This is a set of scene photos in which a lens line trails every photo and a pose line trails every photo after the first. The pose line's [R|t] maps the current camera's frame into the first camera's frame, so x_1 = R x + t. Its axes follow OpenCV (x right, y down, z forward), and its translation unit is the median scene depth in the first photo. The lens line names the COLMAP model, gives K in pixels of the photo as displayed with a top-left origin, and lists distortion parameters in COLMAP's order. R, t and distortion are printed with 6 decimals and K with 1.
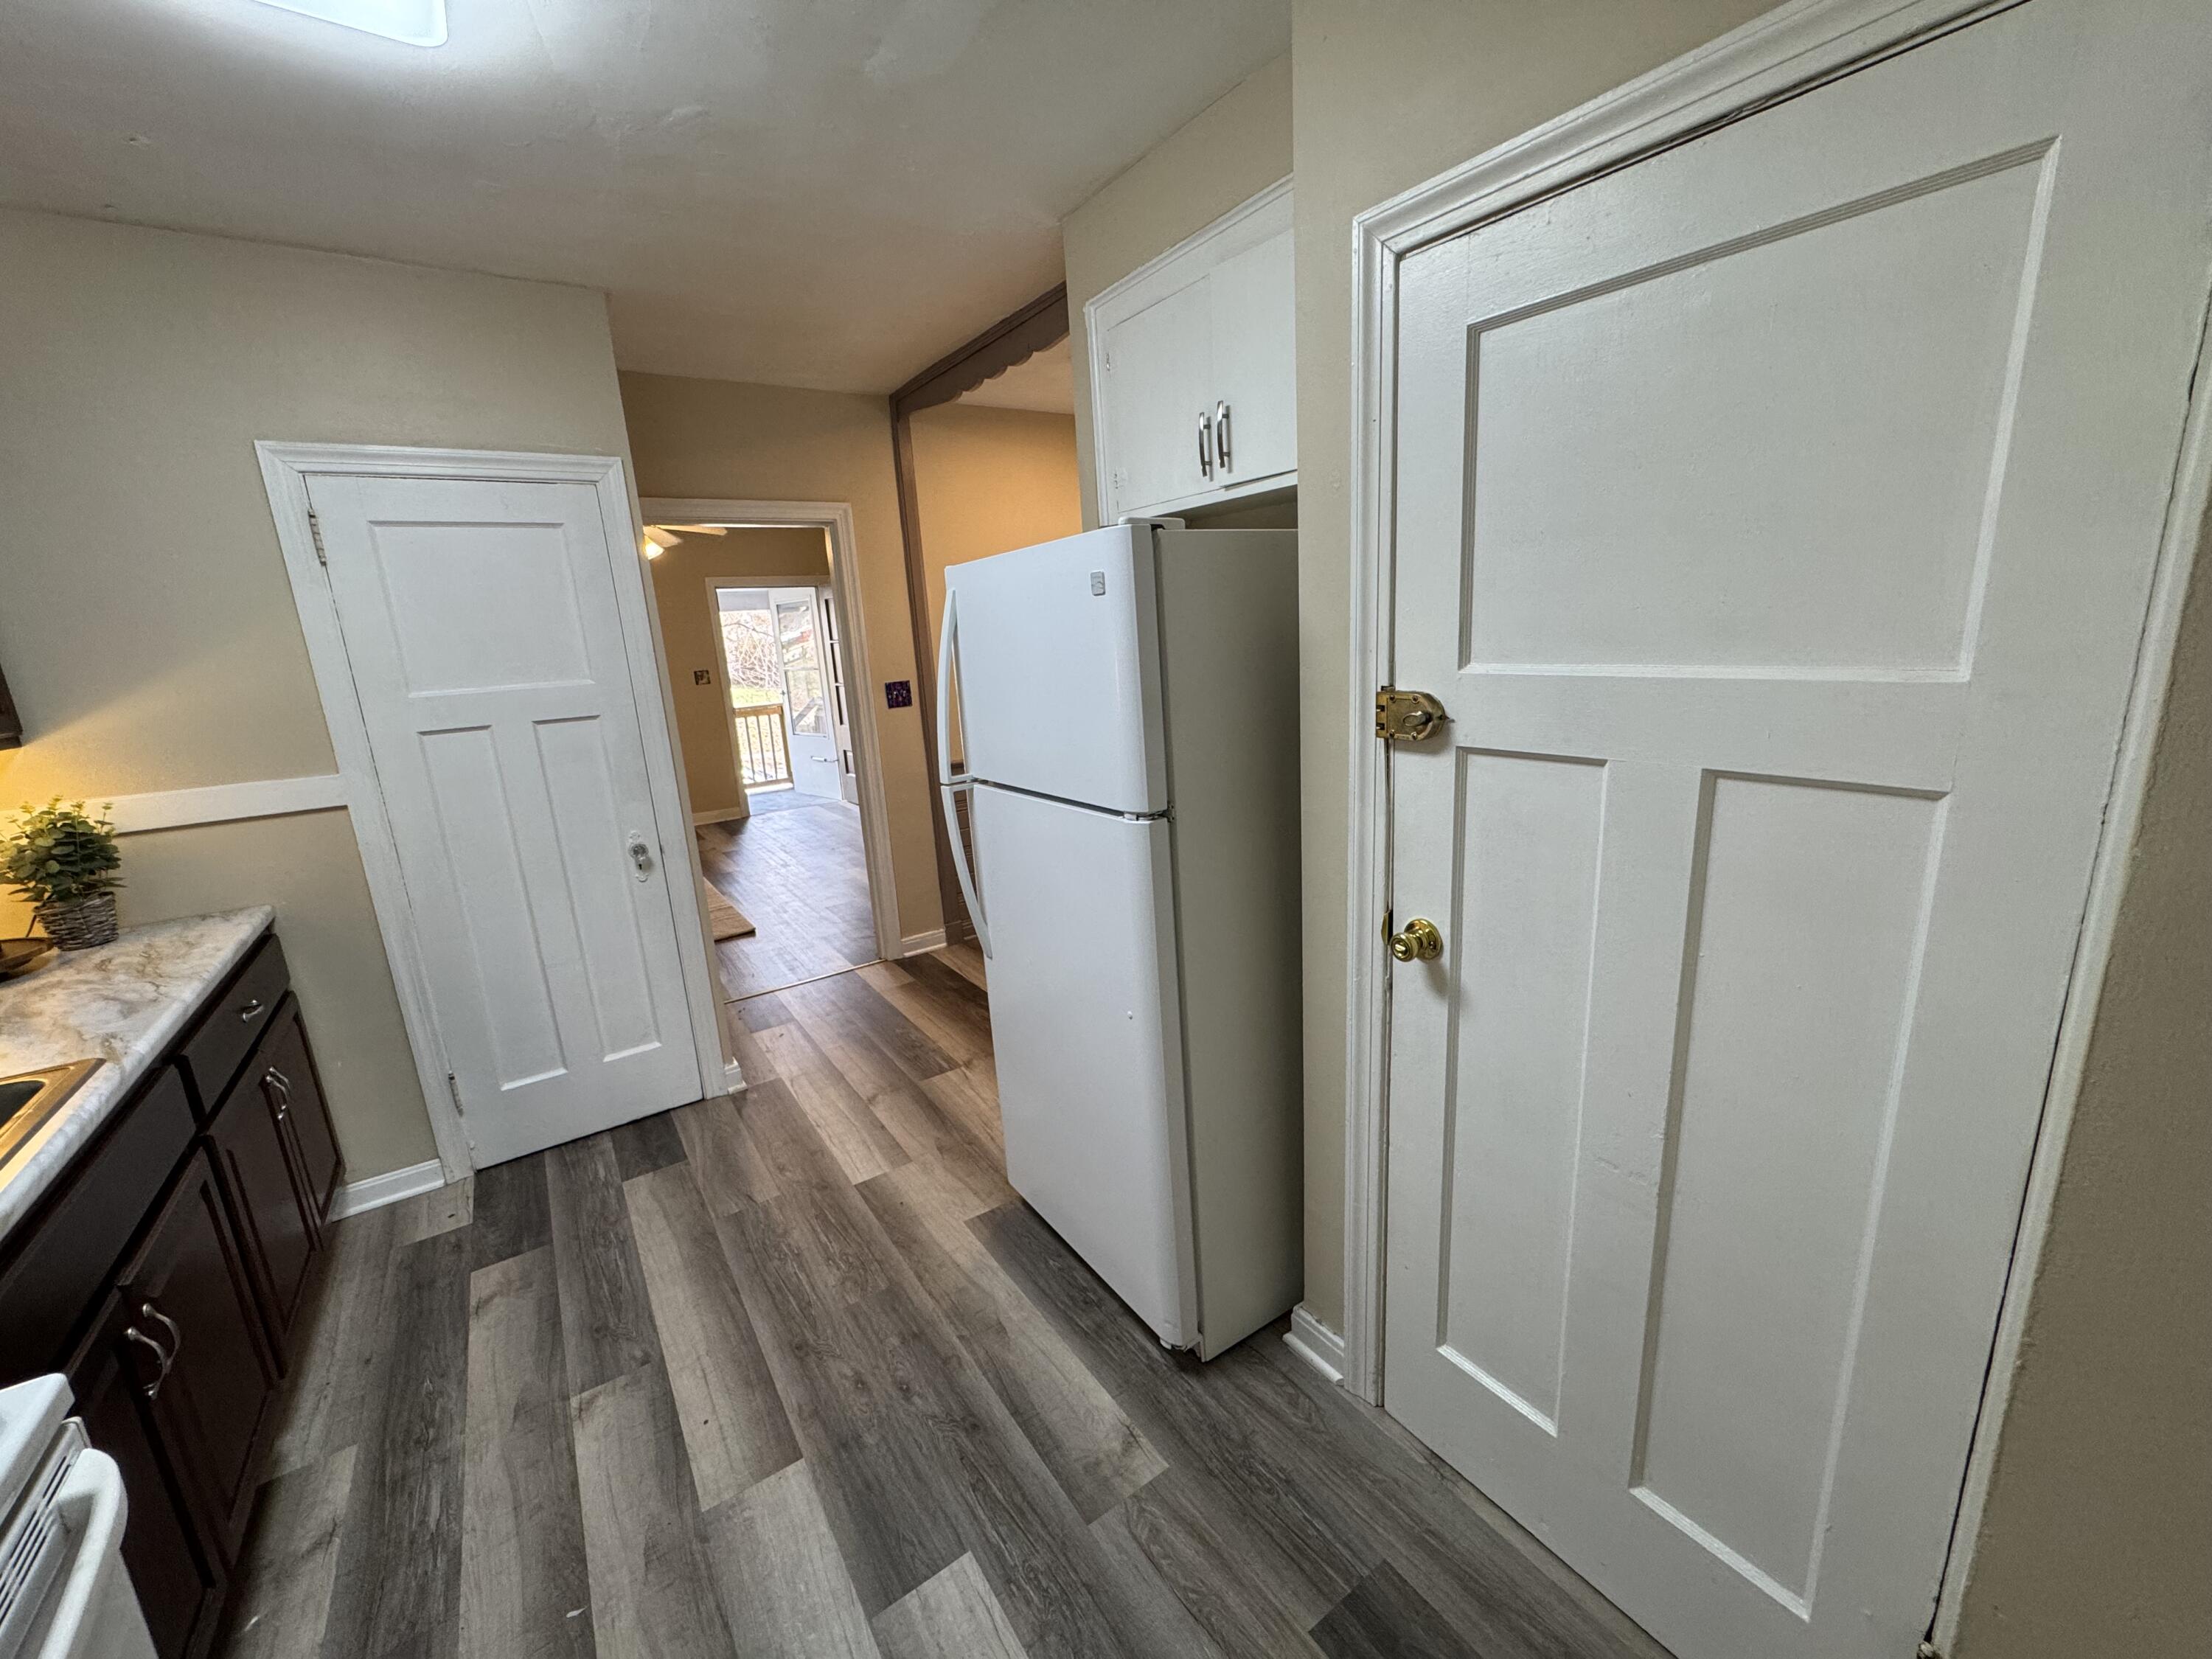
lens RADIAL K [[881.2, 0, 1109.8], [0, 881.2, 829.9], [0, 0, 1]] dist [-0.008163, 0.001327]
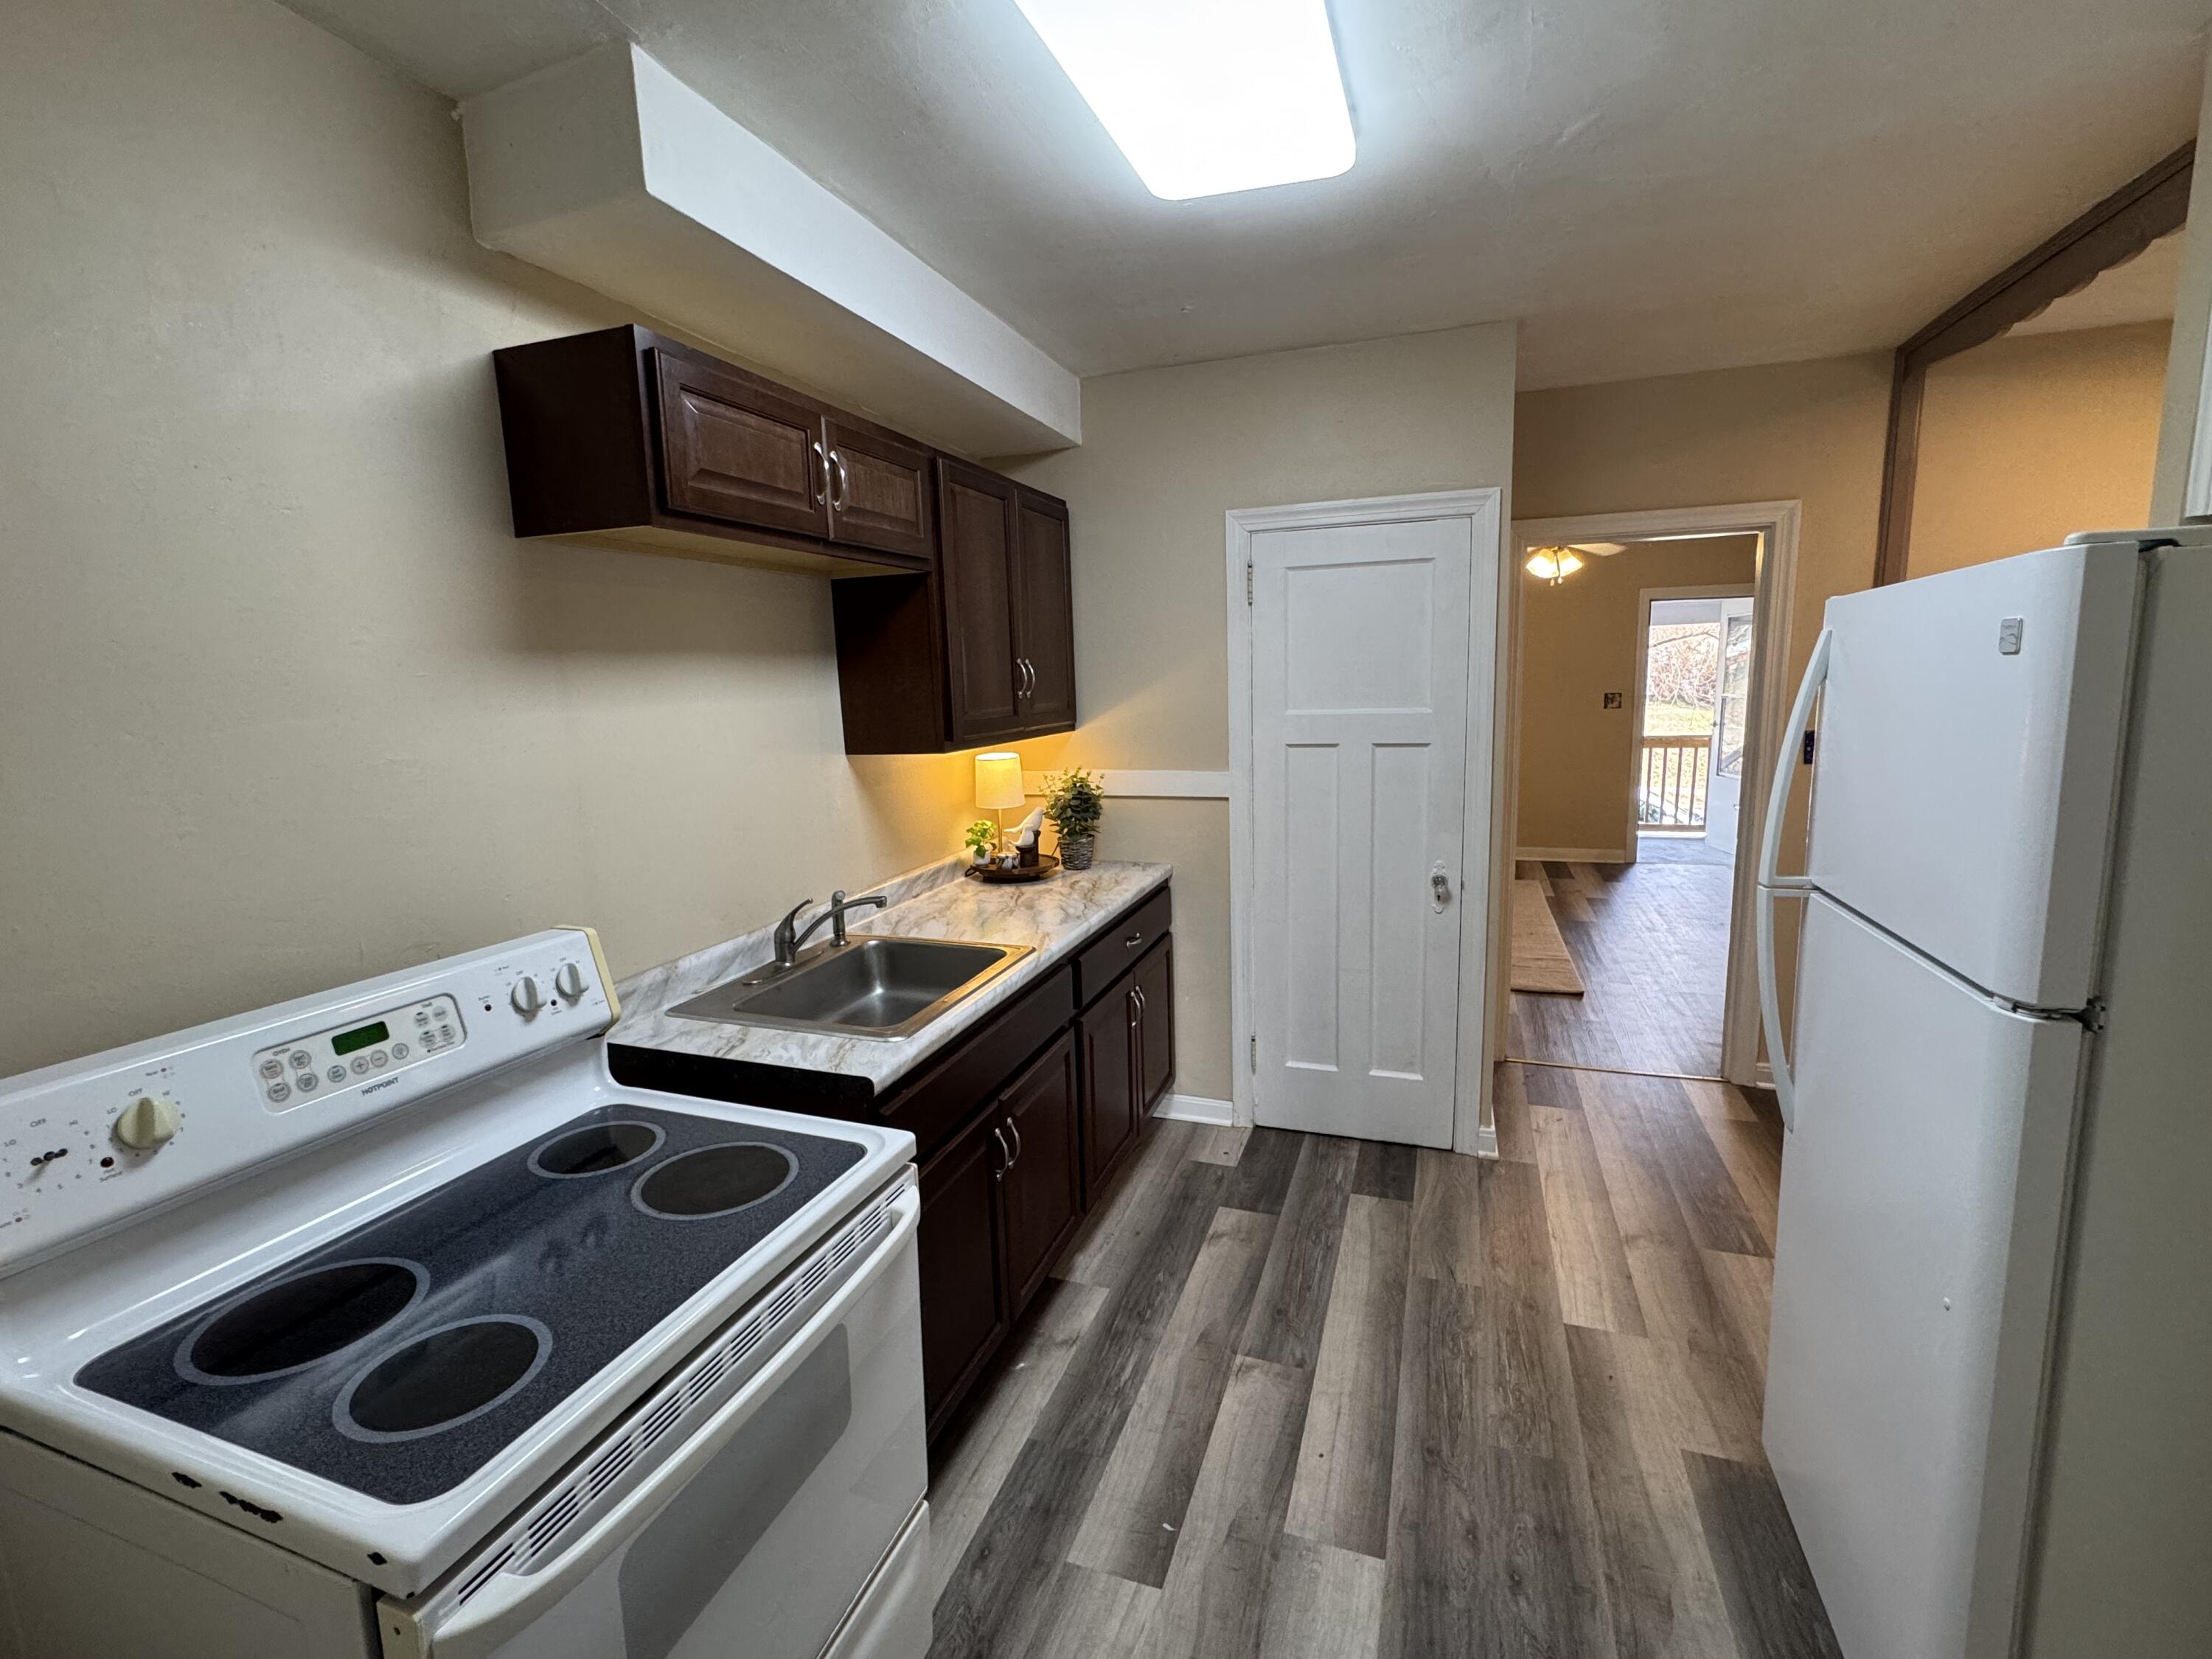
lens RADIAL K [[969.5, 0, 1098.3], [0, 969.5, 830.6], [0, 0, 1]] dist [-0.003630, 0.000276]
pose [[0.582306, 0.166121, -0.795816, 0.125623], [-0.187431, 0.979962, 0.067415, -0.043545], [0.791068, 0.109904, 0.601774, 0.042370]]
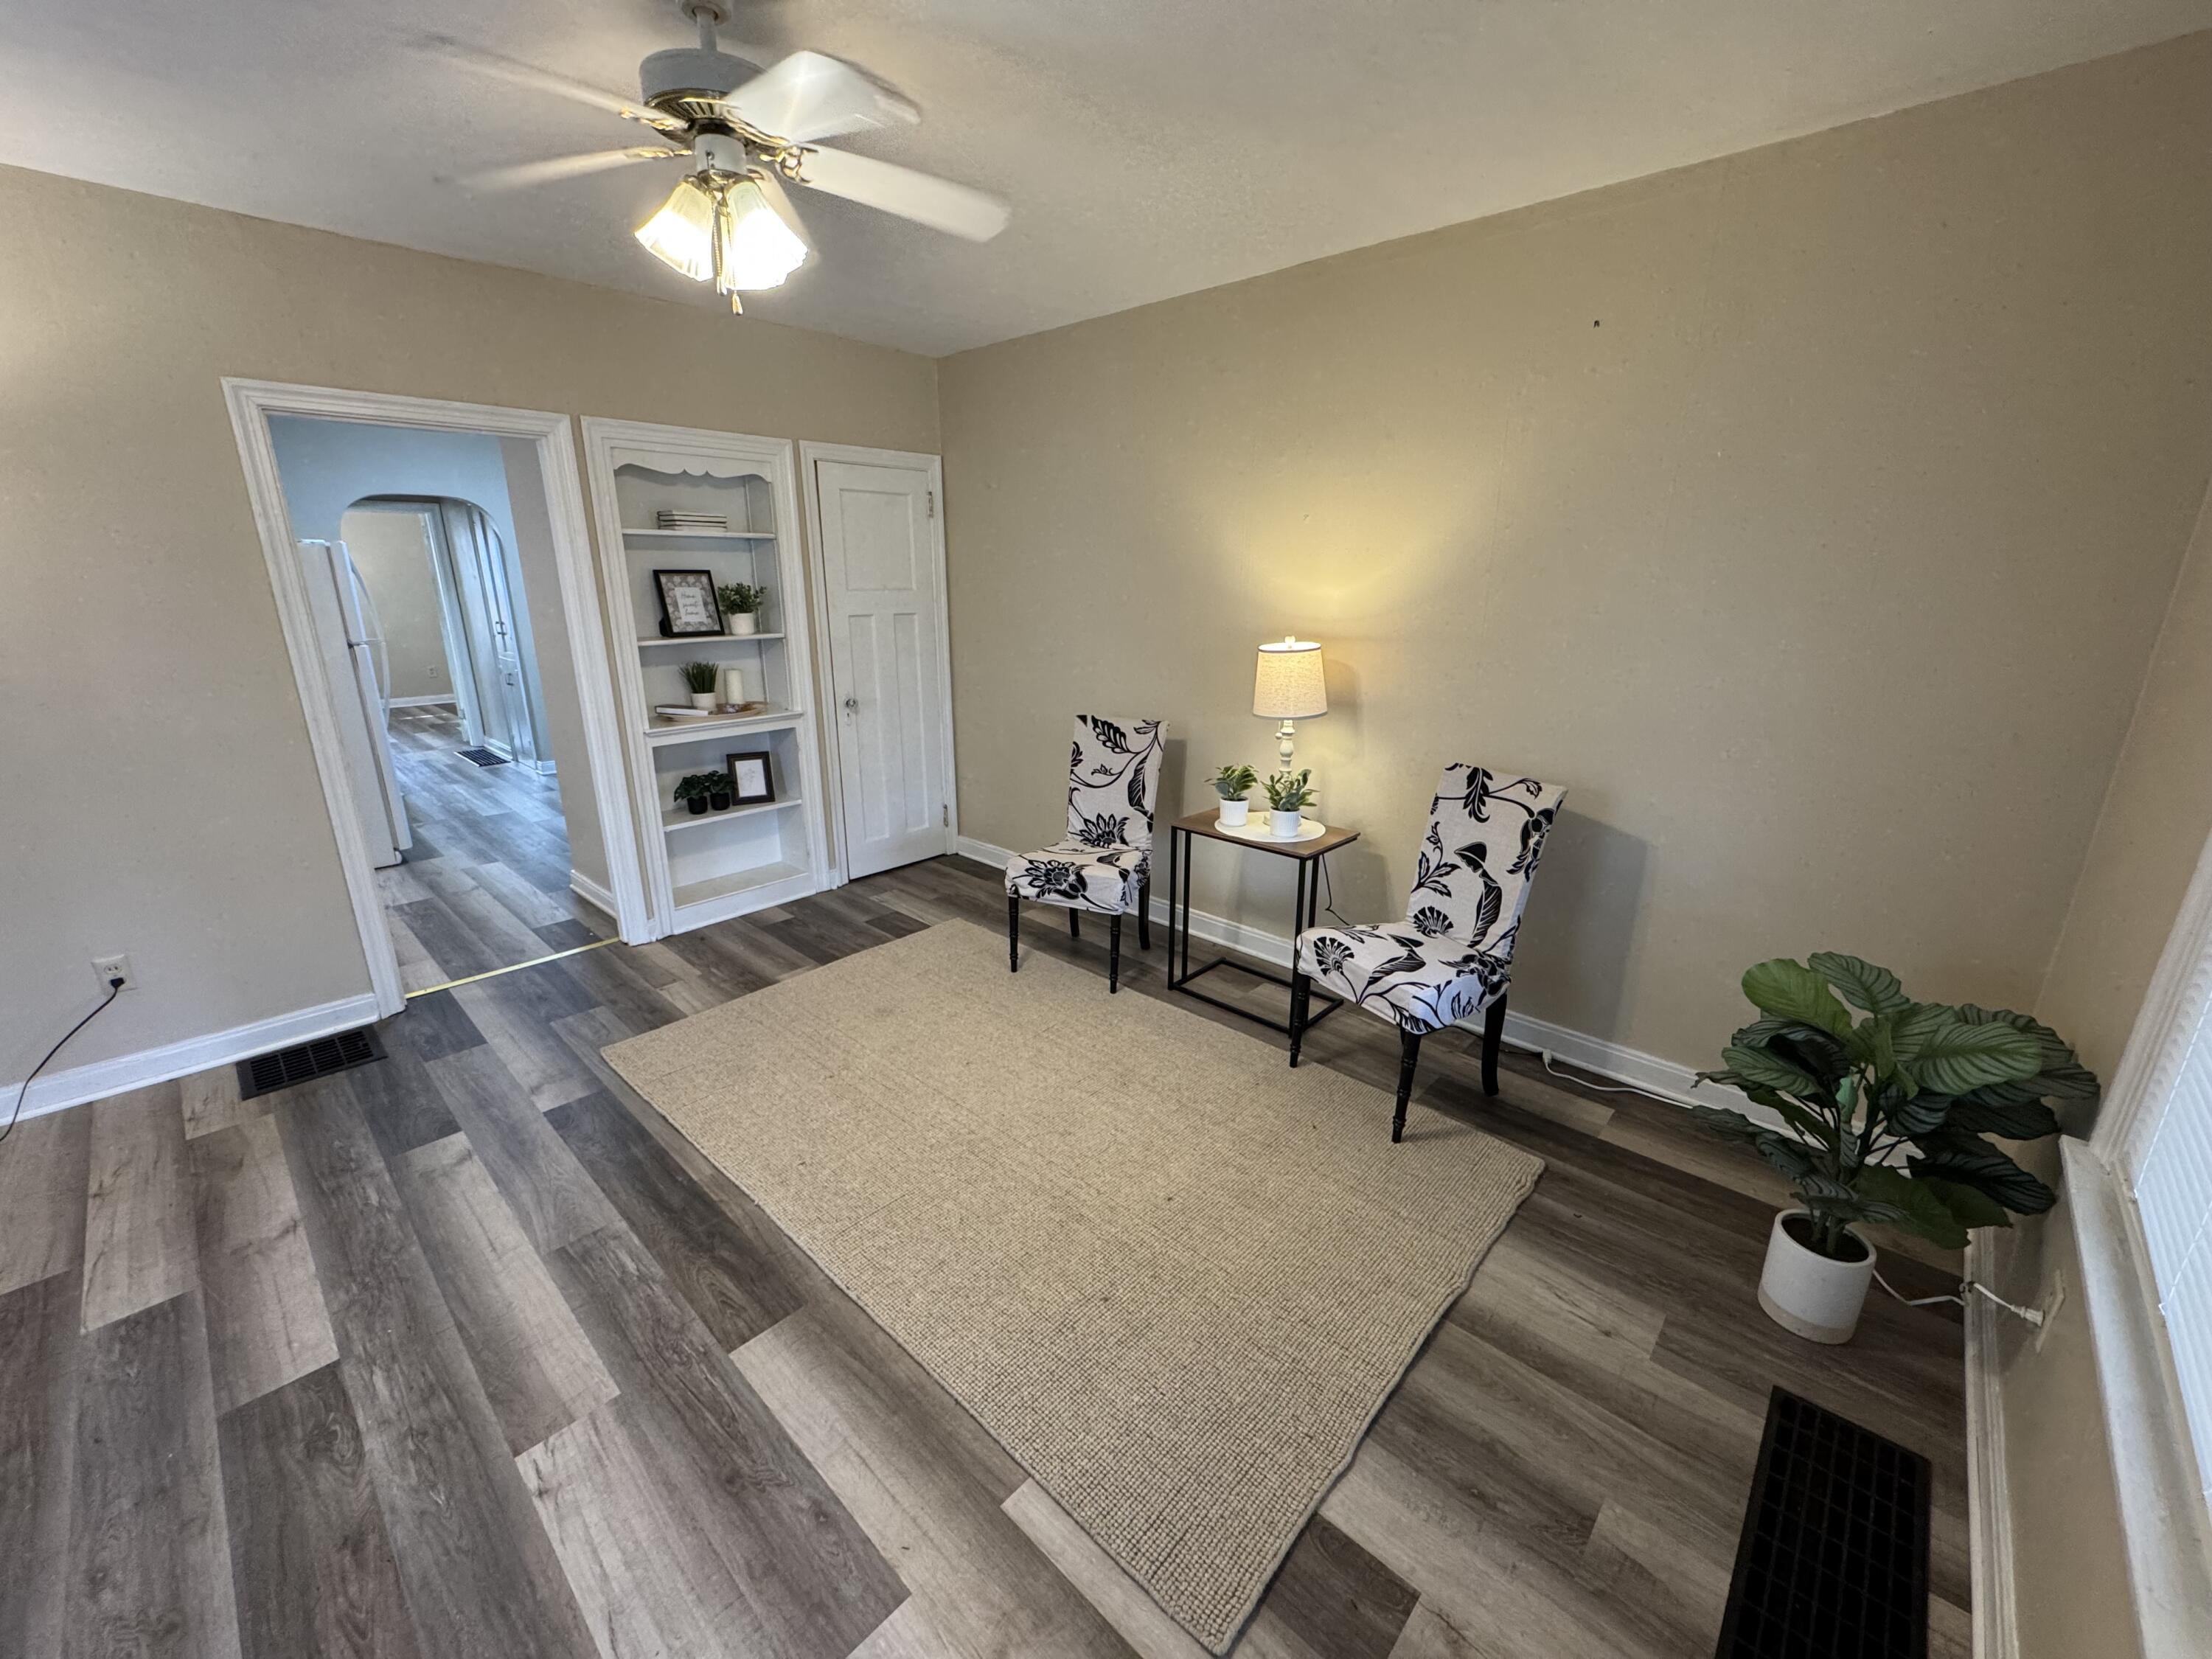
lens RADIAL K [[881.2, 0, 1100.4], [0, 881.2, 826.7], [0, 0, 1]] dist [-0.008163, 0.001327]
pose [[-0.975049, 0.100970, -0.197699, -1.405083], [-0.009148, 0.871541, 0.490238, -0.729790], [0.221802, 0.479815, -0.848871, 3.365717]]
